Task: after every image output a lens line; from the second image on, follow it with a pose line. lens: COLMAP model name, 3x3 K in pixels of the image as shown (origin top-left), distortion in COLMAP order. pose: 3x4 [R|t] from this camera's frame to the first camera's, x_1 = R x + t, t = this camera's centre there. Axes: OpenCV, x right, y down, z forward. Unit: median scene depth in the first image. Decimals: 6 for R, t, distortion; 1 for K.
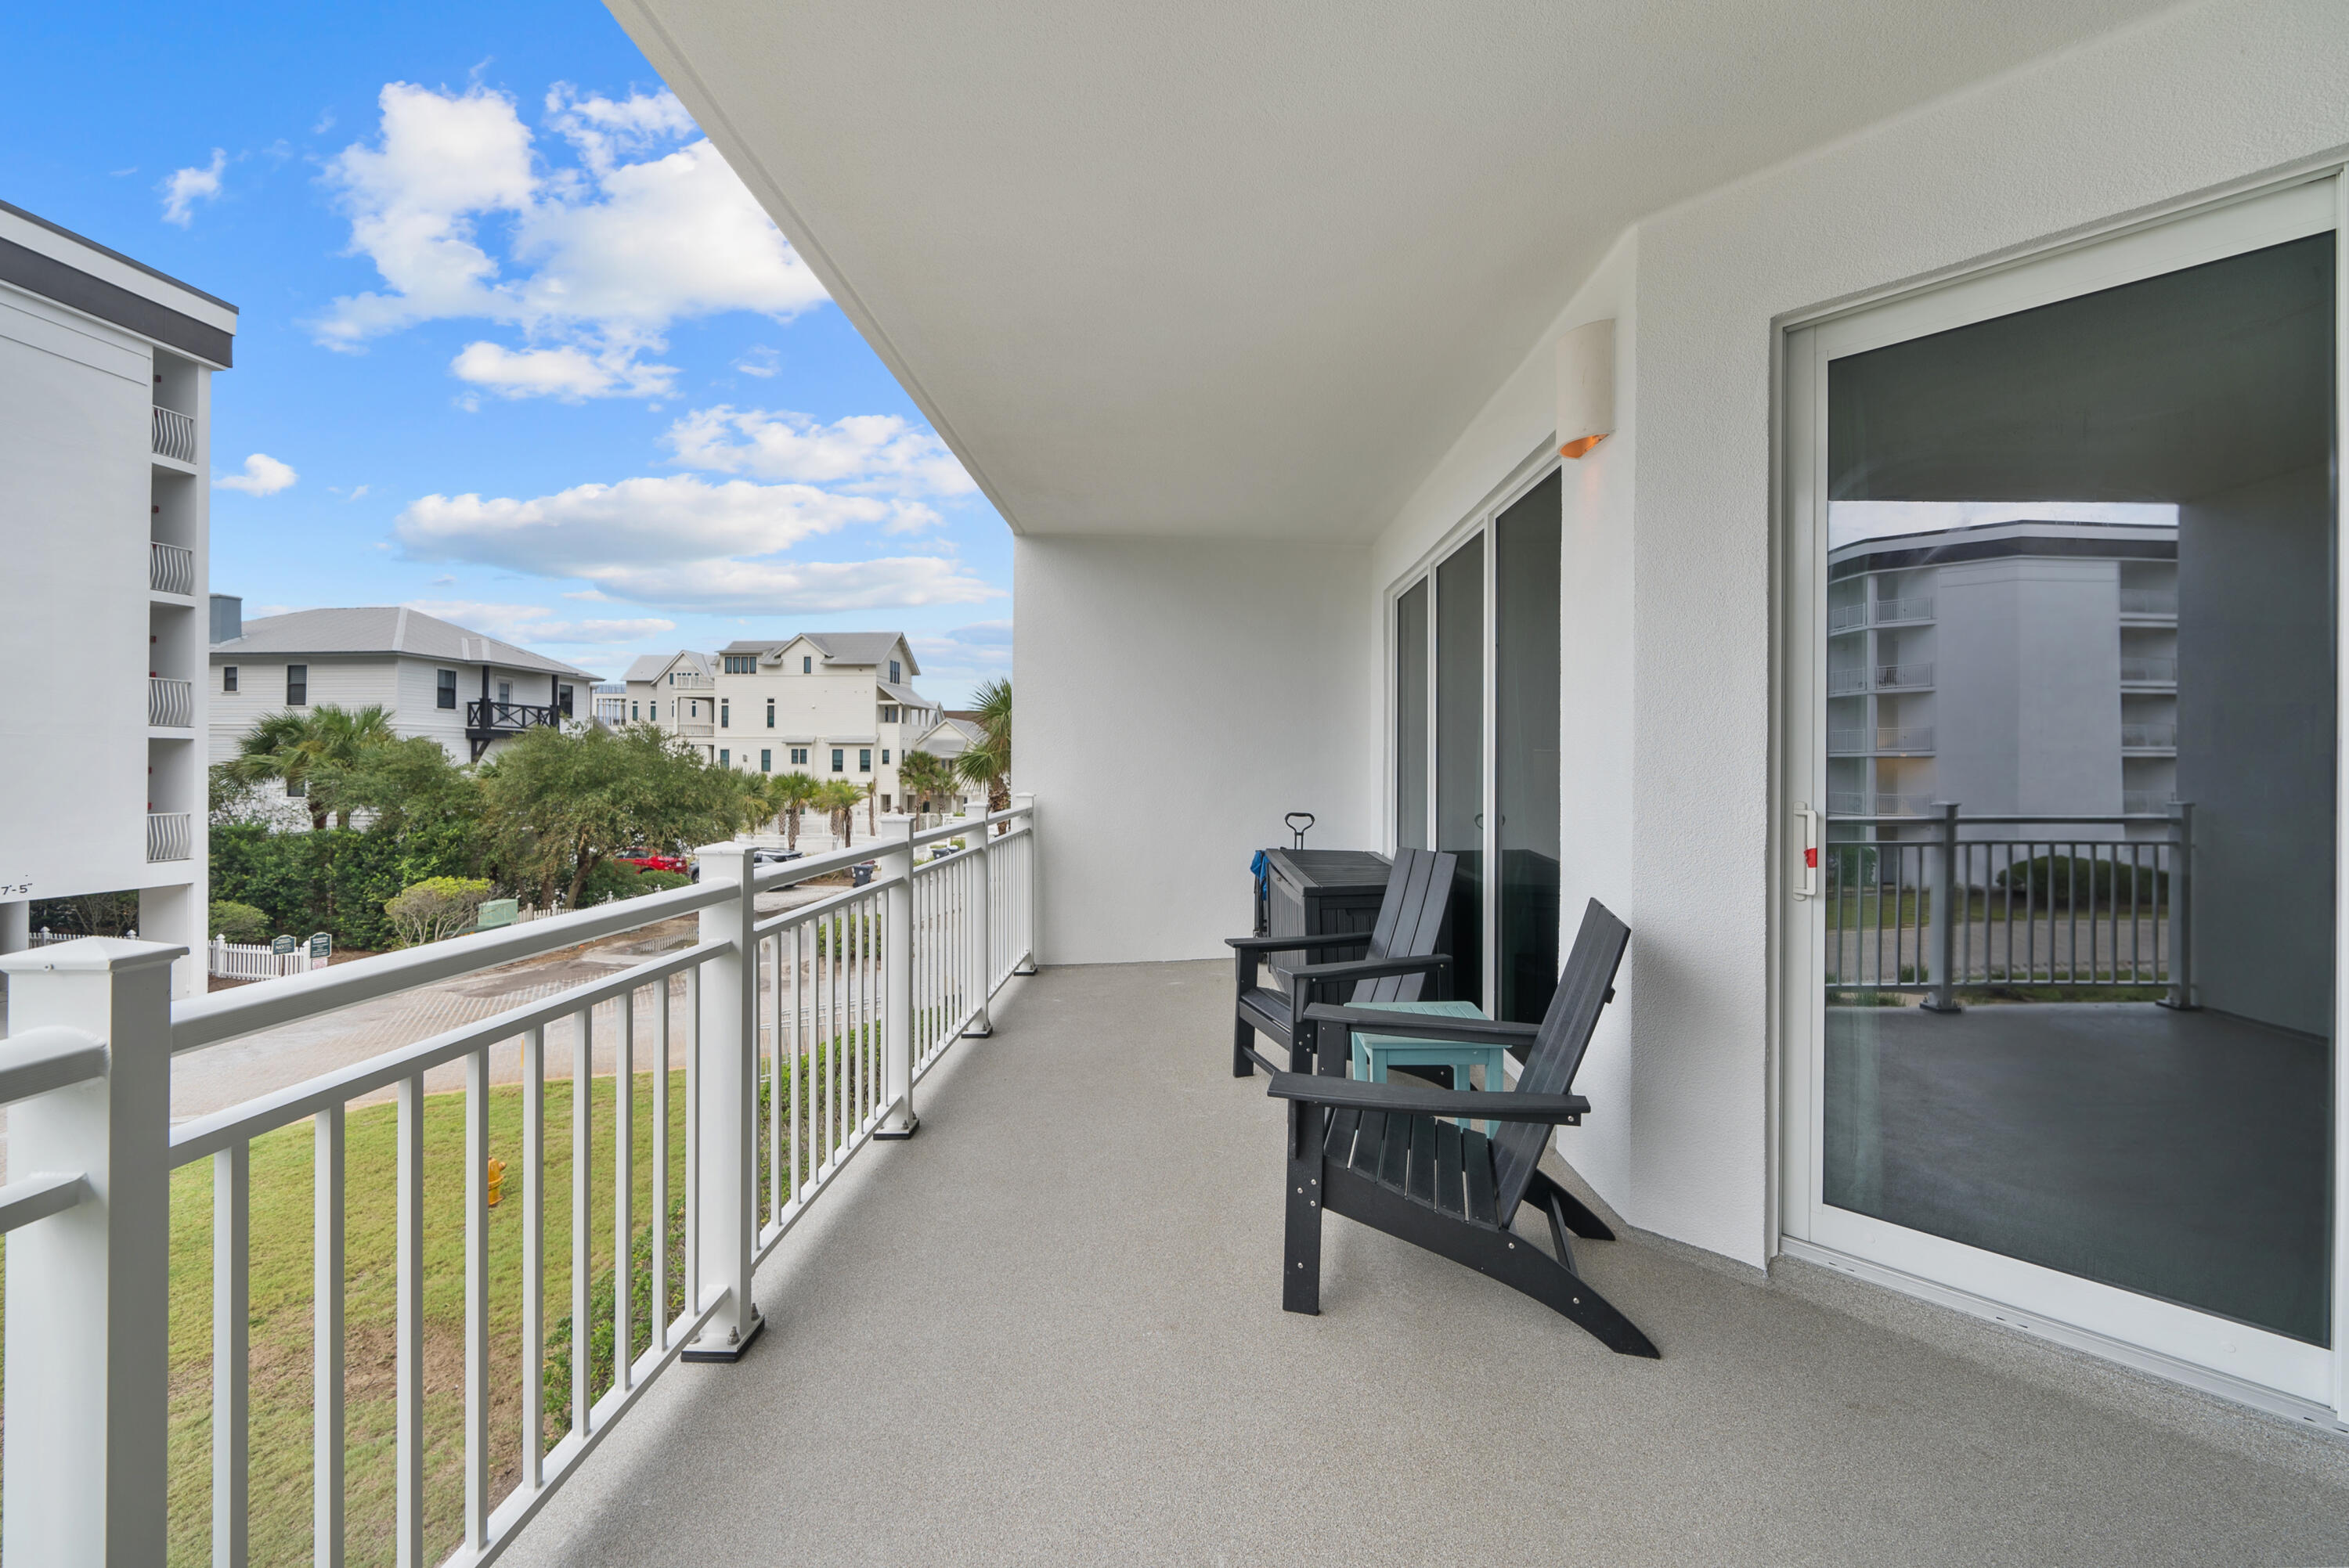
lens RADIAL K [[903.9, 0, 1195.0], [0, 903.9, 757.6], [0, 0, 1]] dist [0.001963, 0.000160]
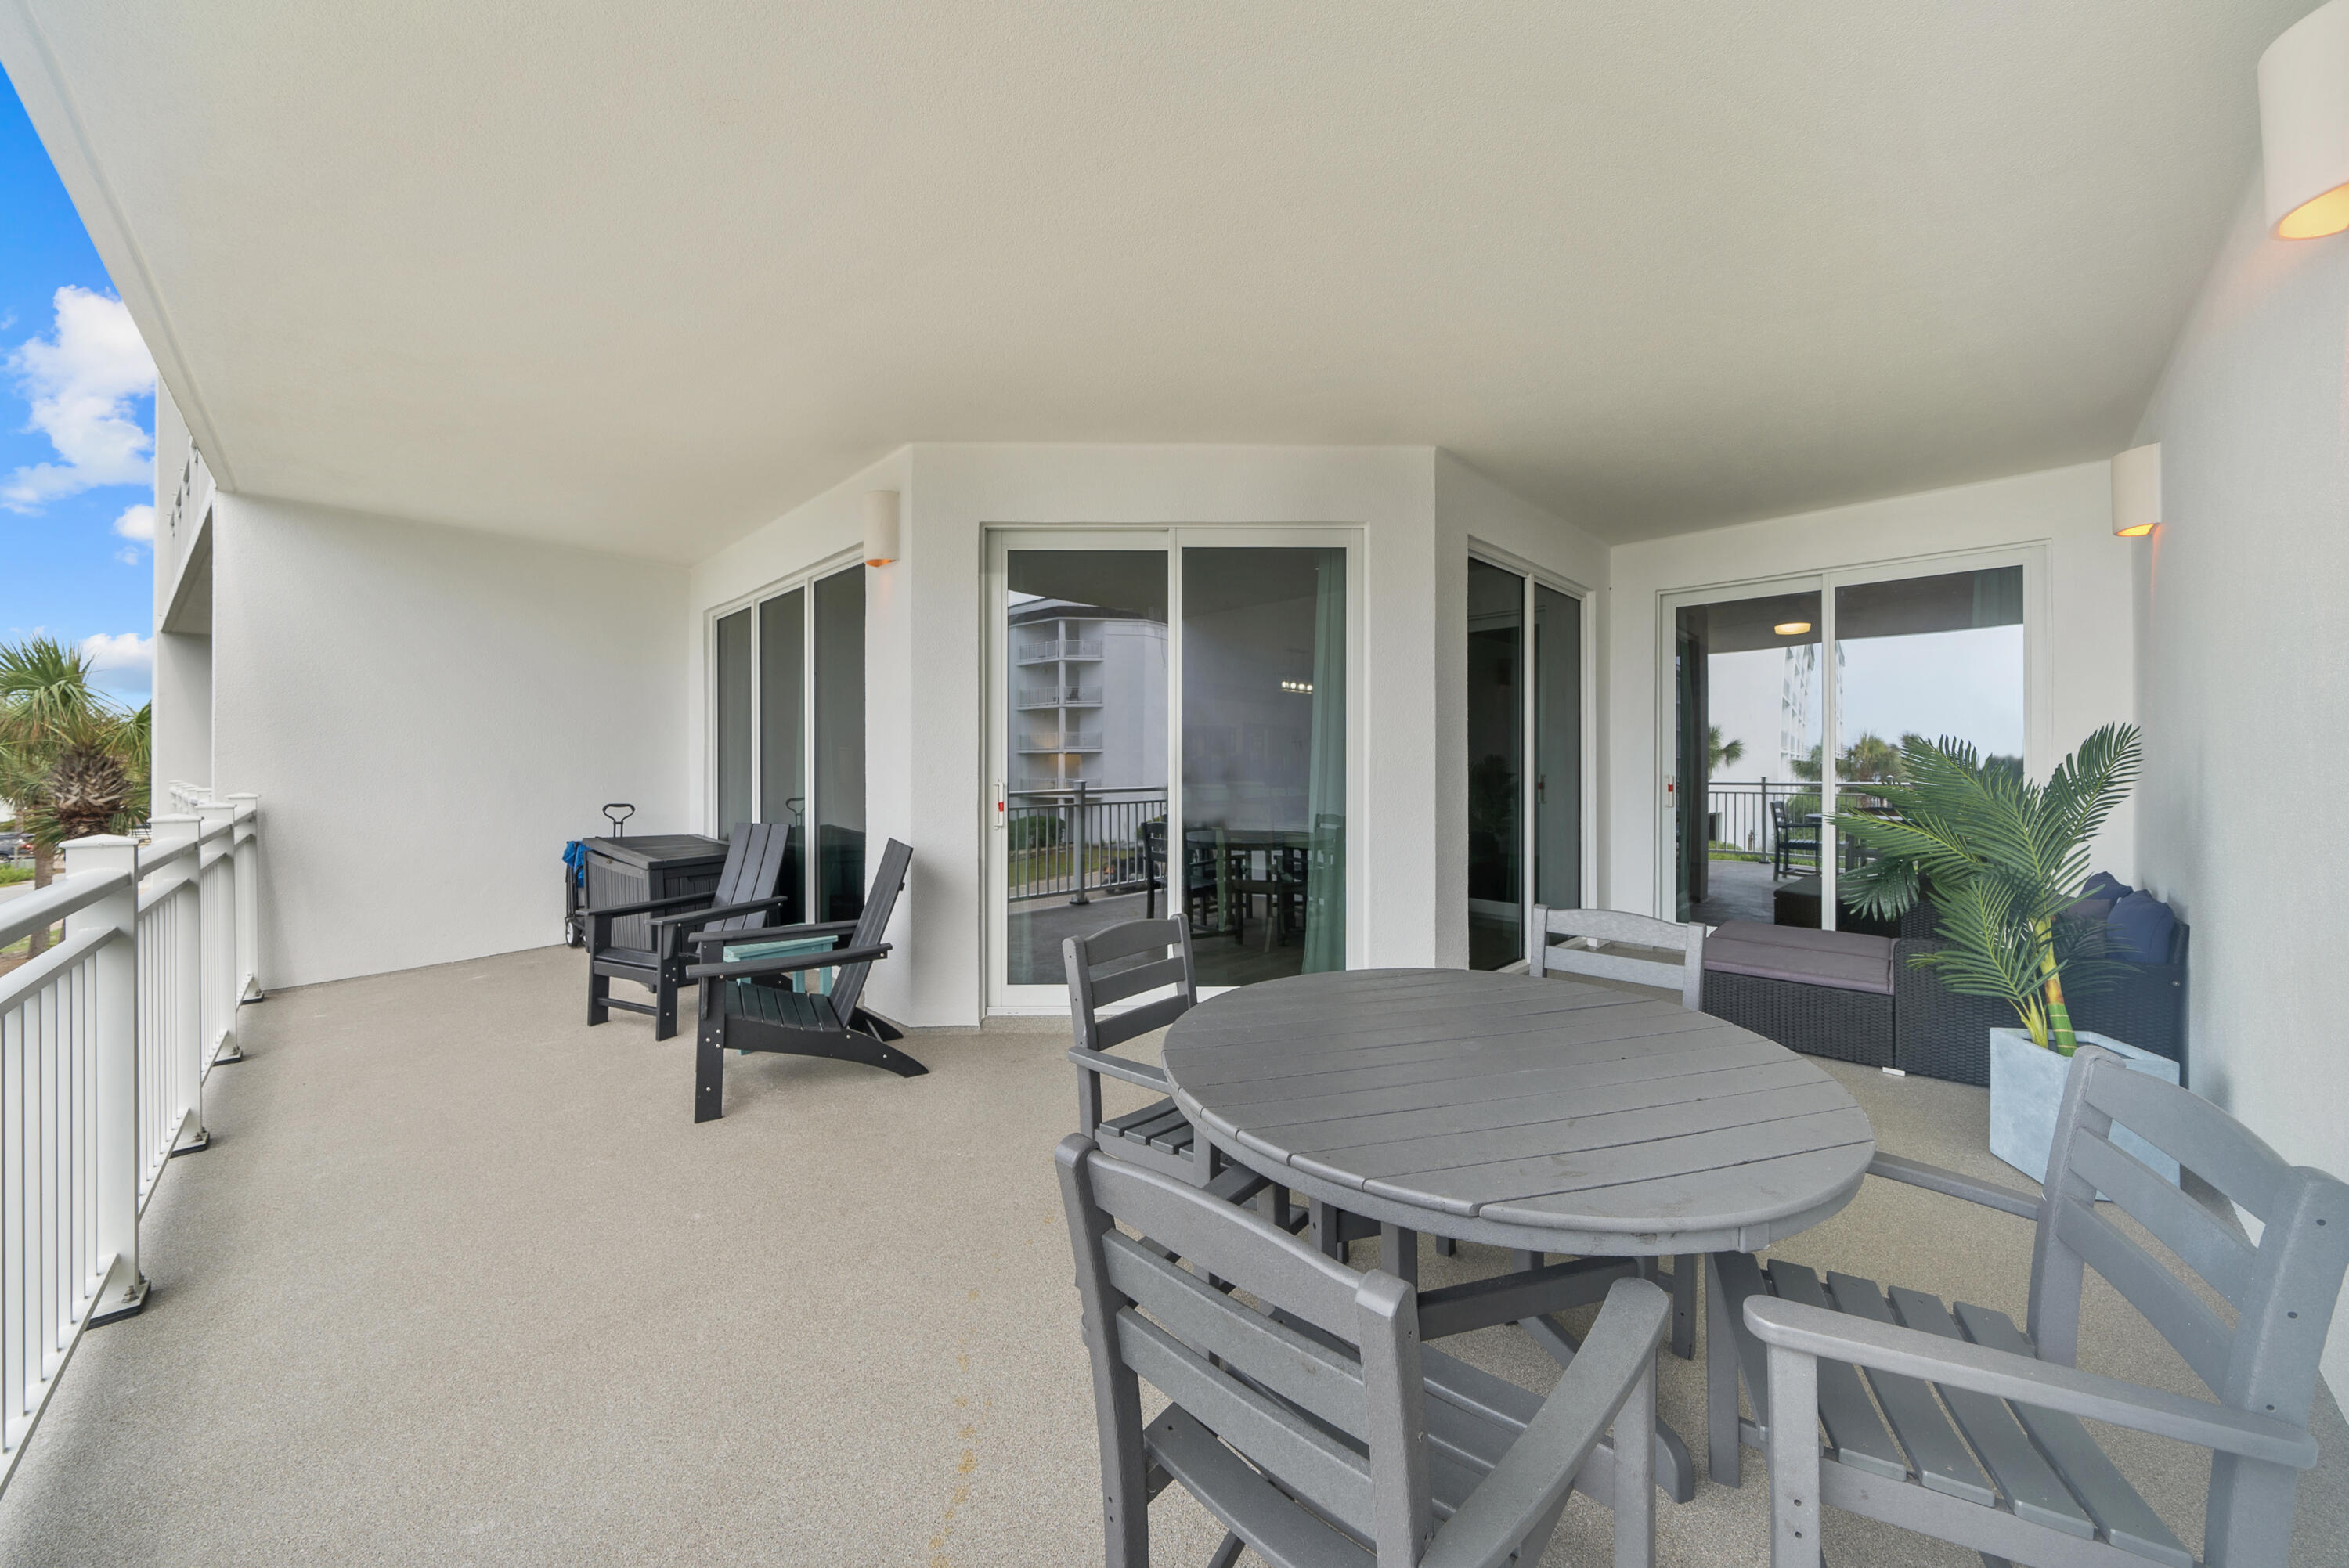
lens RADIAL K [[812.5, 0, 1177.0], [0, 812.5, 765.8], [0, 0, 1]] dist [-0.007048, -0.000092]
pose [[0.711347, -0.010396, 0.702764, -0.237748], [-0.000693, 0.999880, 0.015493, -0.001838], [-0.702840, -0.011508, 0.711255, -0.445611]]
